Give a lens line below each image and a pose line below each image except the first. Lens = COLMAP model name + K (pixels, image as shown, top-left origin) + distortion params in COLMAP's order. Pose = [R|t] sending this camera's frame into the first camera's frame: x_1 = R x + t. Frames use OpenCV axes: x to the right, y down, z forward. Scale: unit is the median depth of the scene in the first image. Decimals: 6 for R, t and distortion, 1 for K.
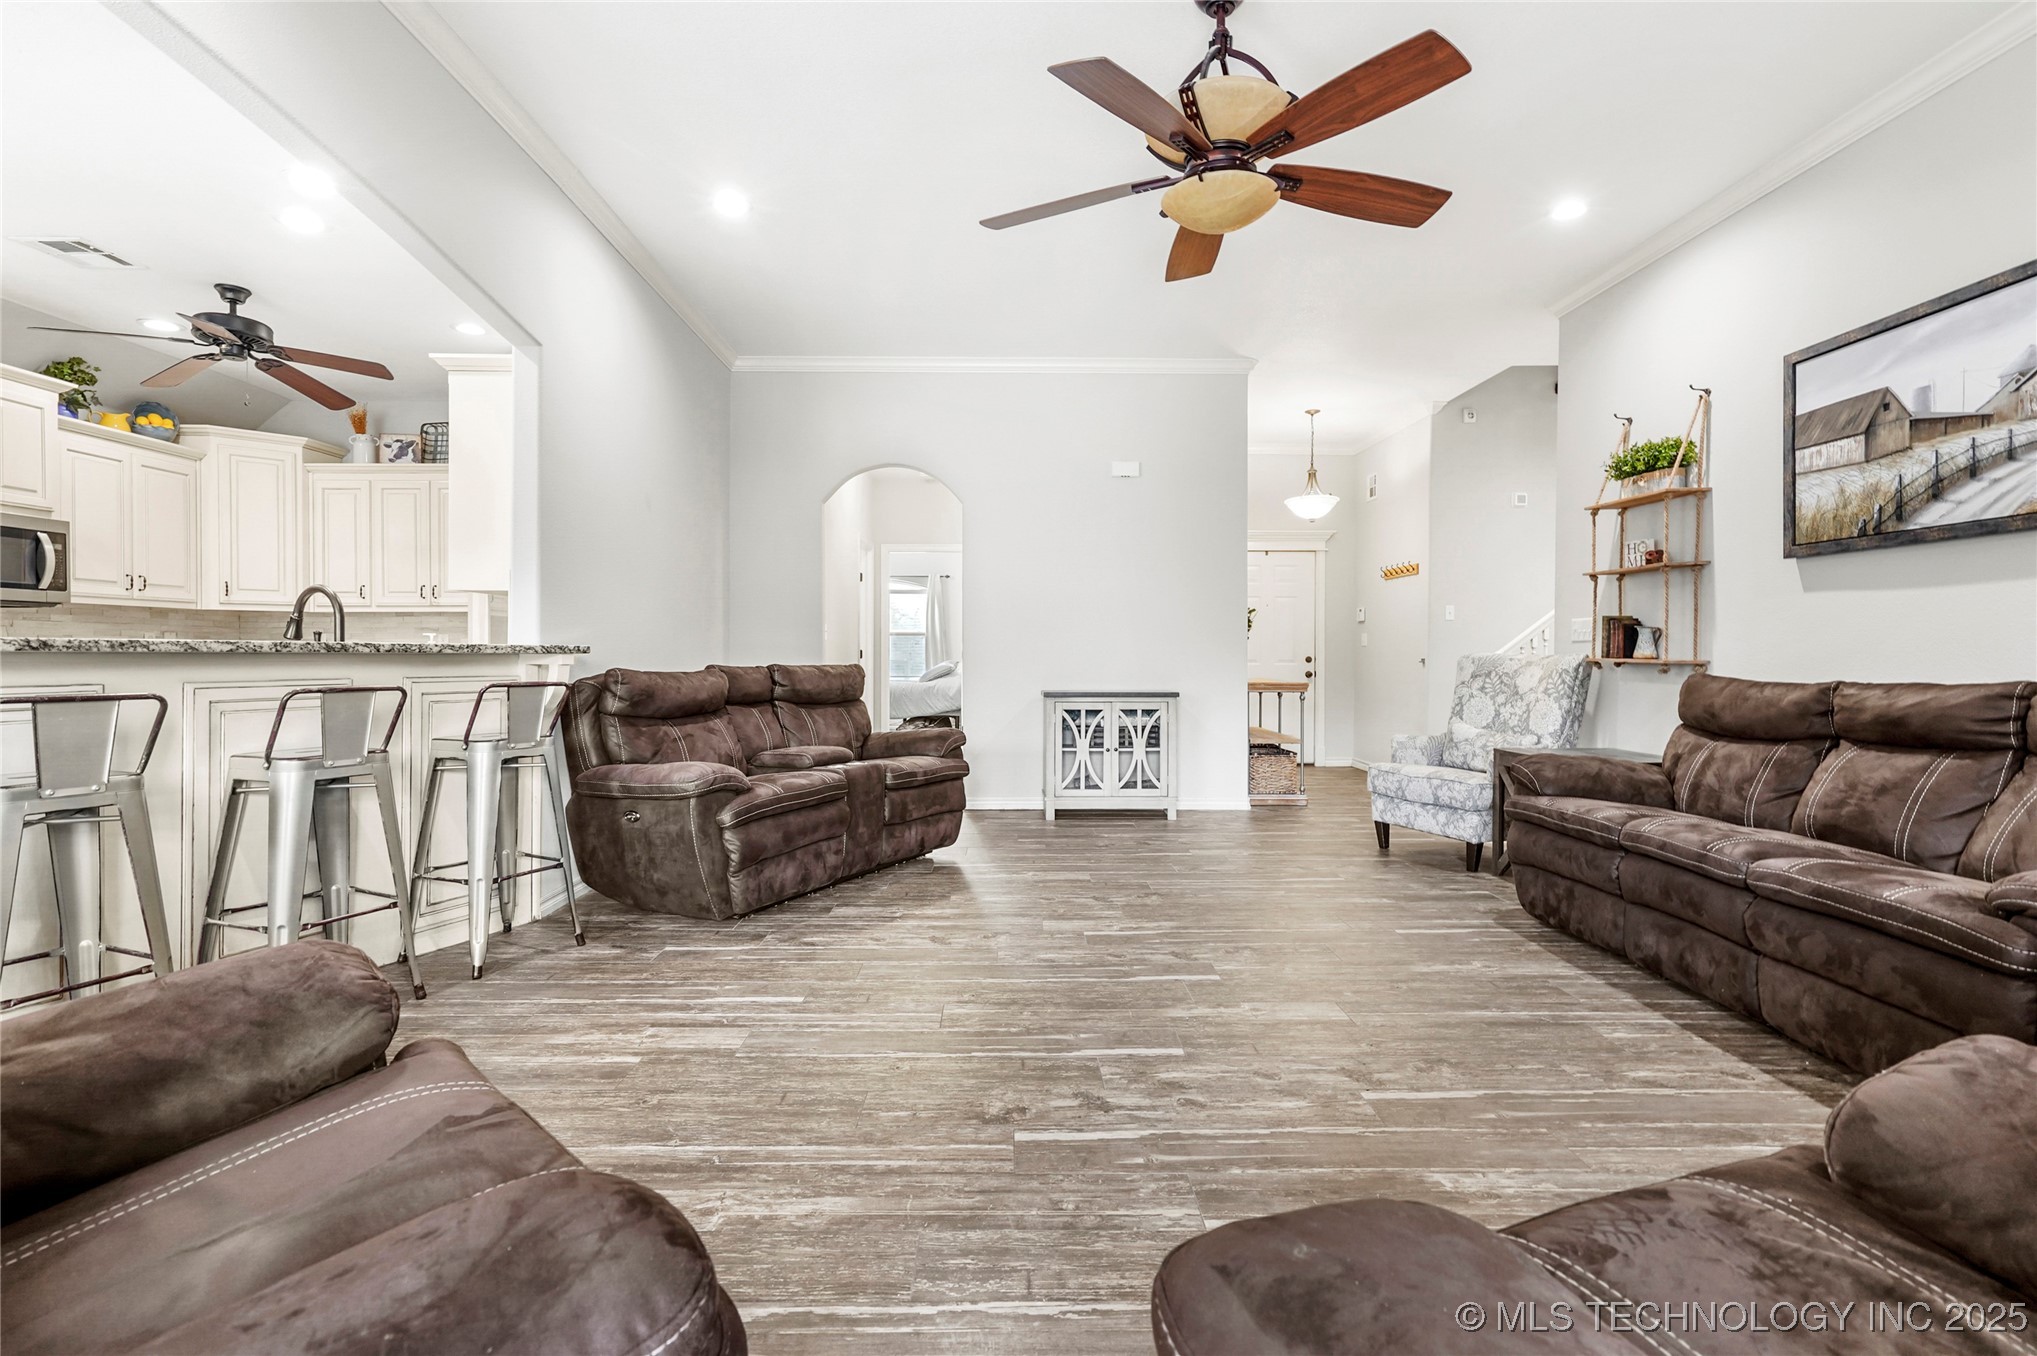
lens RADIAL K [[976.7, 0, 1025.5], [0, 976.7, 645.2], [0, 0, 1]] dist [-0.017605, 0.016878]
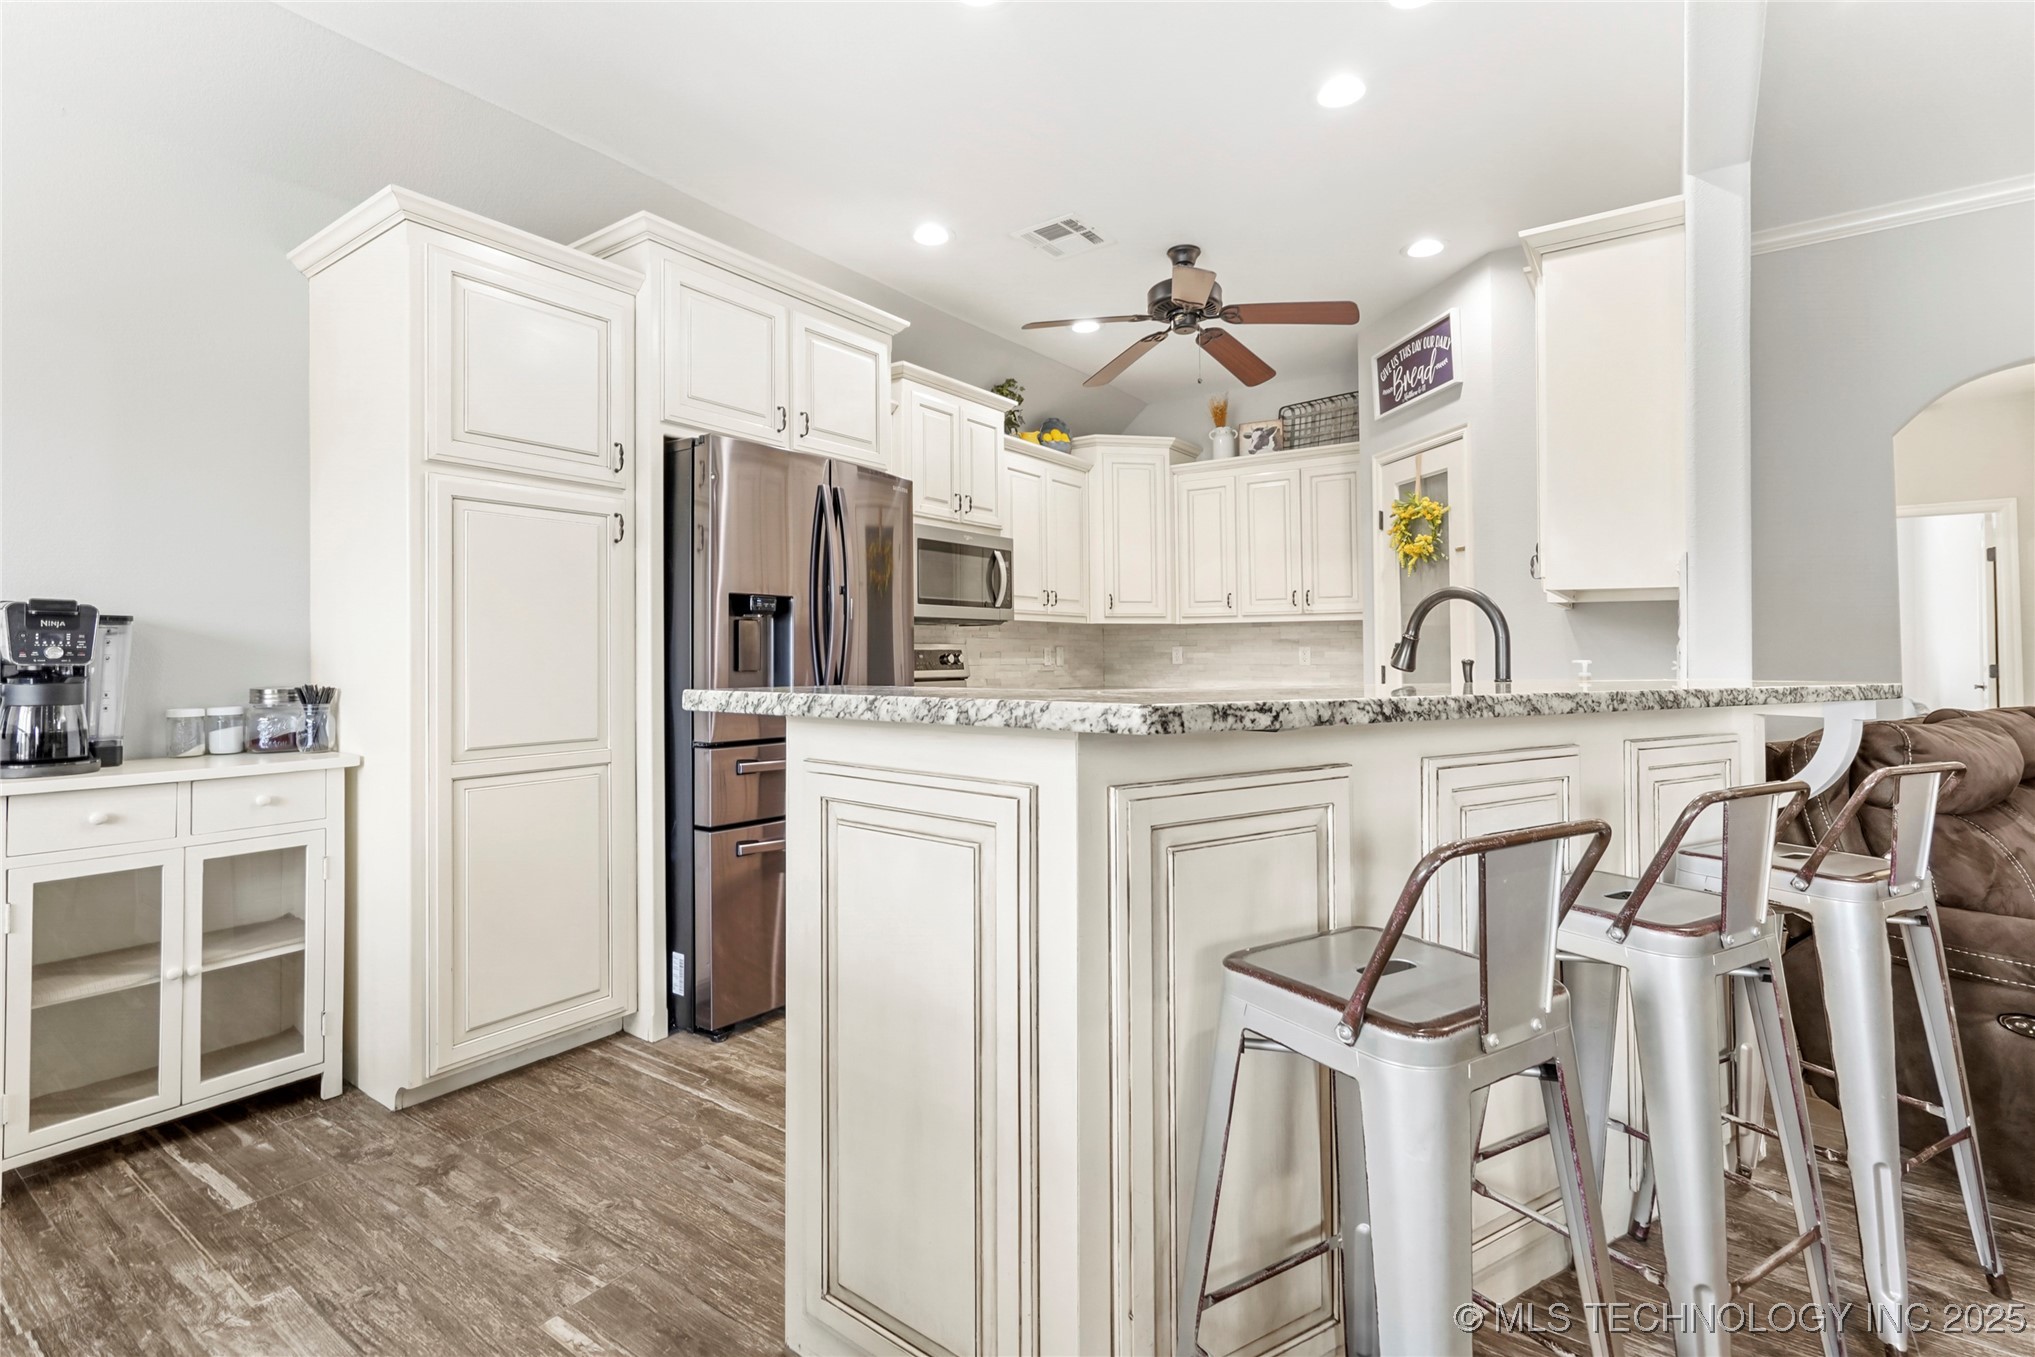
lens RADIAL K [[945.6, 0, 1020.7], [0, 945.6, 640.2], [0, 0, 1]] dist [-0.000173, 0.013803]
pose [[0.805962, -0.008861, -0.591901, -0.578197], [0.006042, 0.999959, -0.006742, -0.023493], [0.591937, 0.001857, 0.805982, 0.322415]]
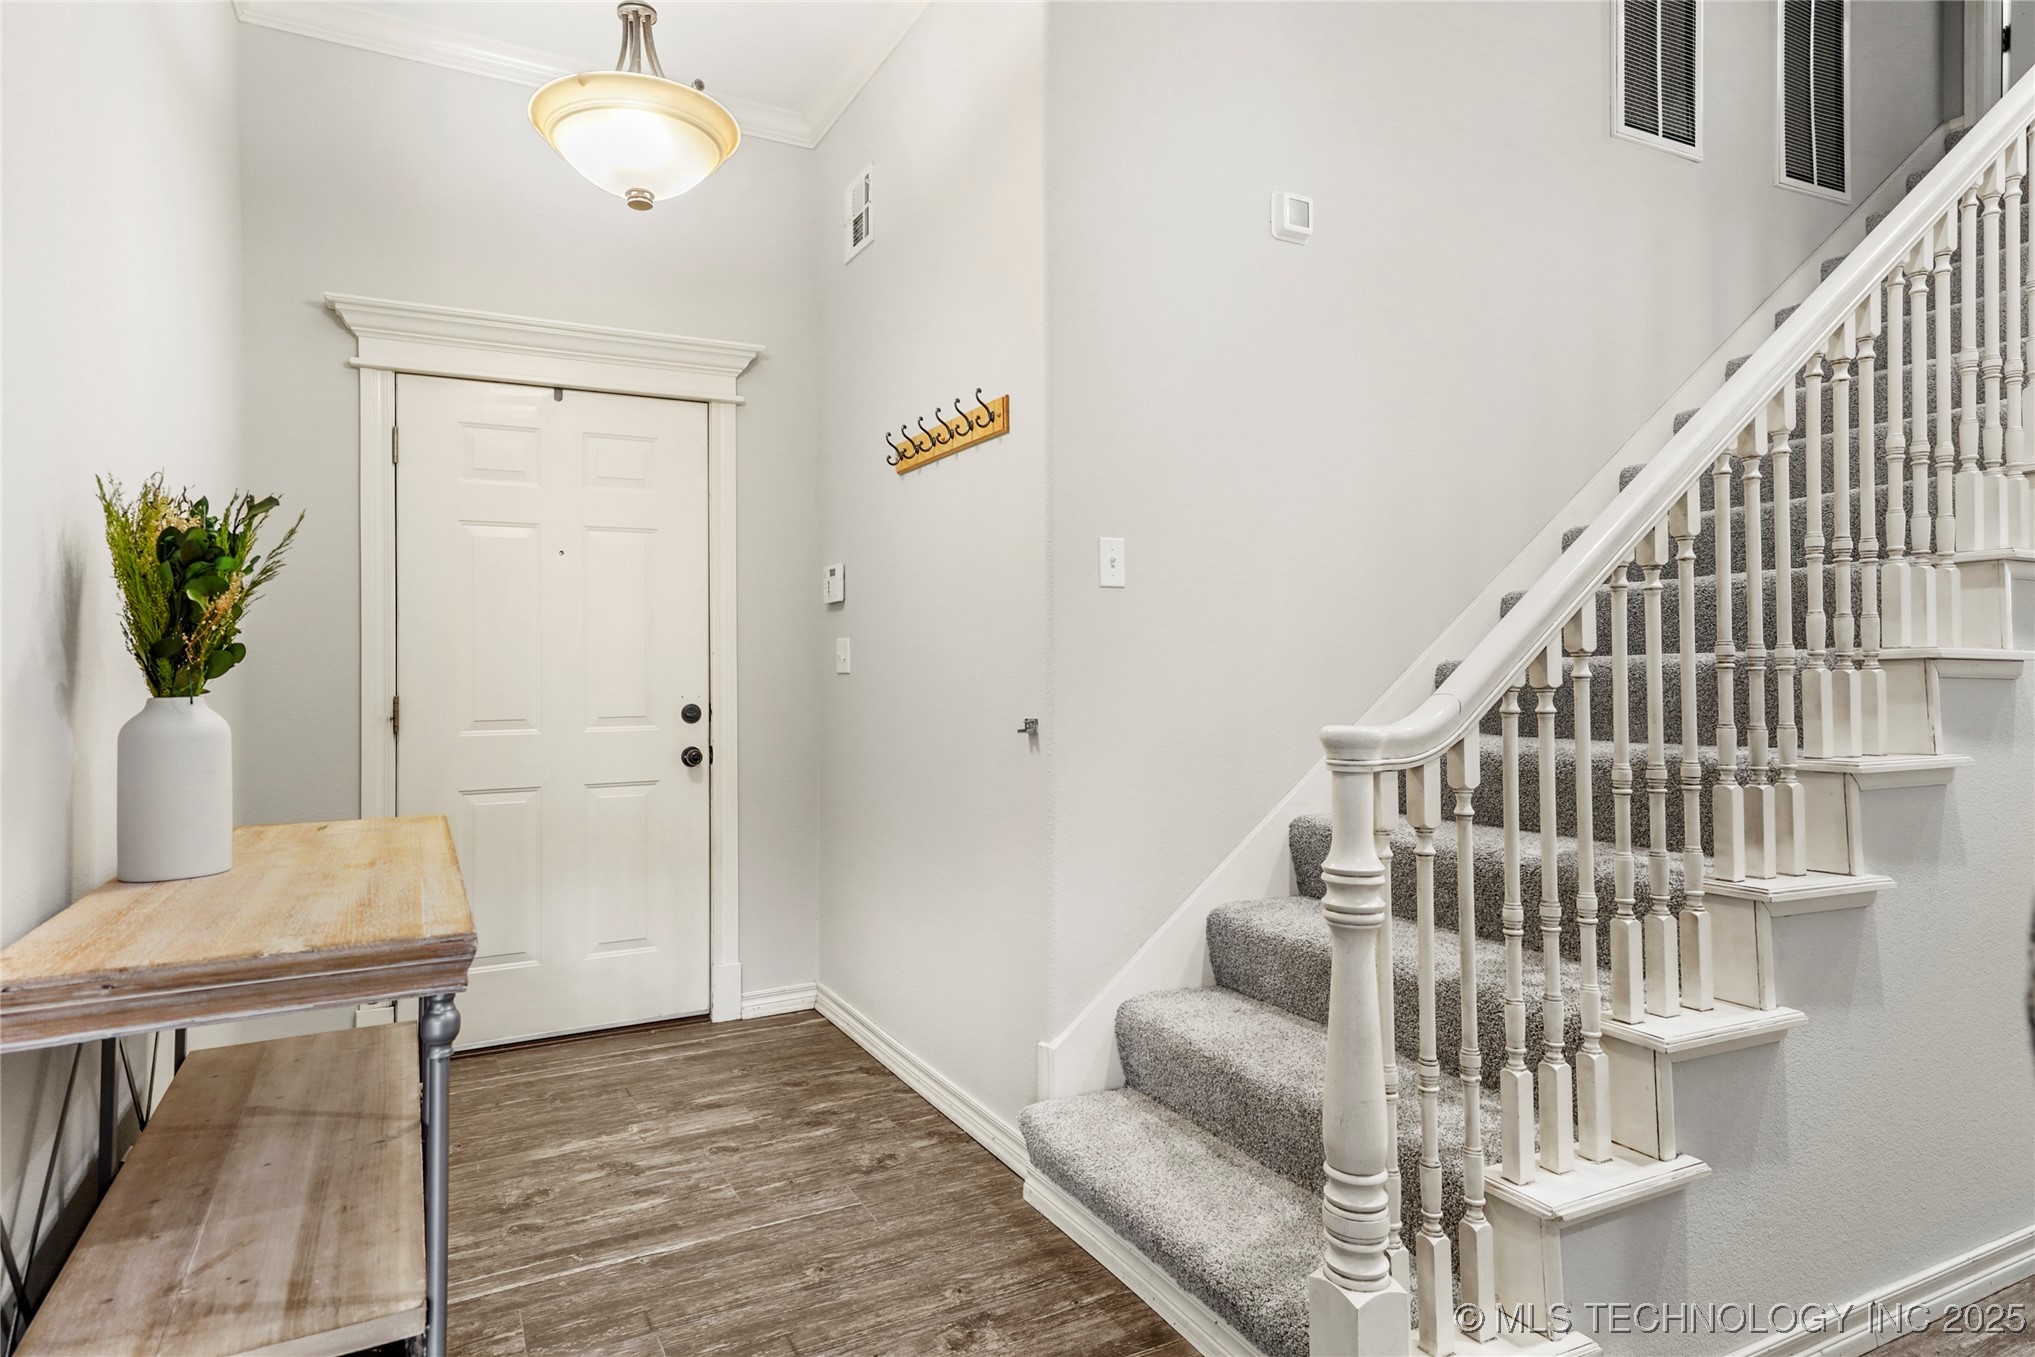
lens RADIAL K [[1121.7, 0, 1017.5], [0, 1121.7, 678.5], [0, 0, 1]] dist [0.000317, 0.000041]
pose [[0.891823, -0.008045, 0.452313, 0.577486], [0.003950, 0.999942, 0.009997, -0.003572], [-0.452367, -0.007129, 0.891803, 1.594264]]
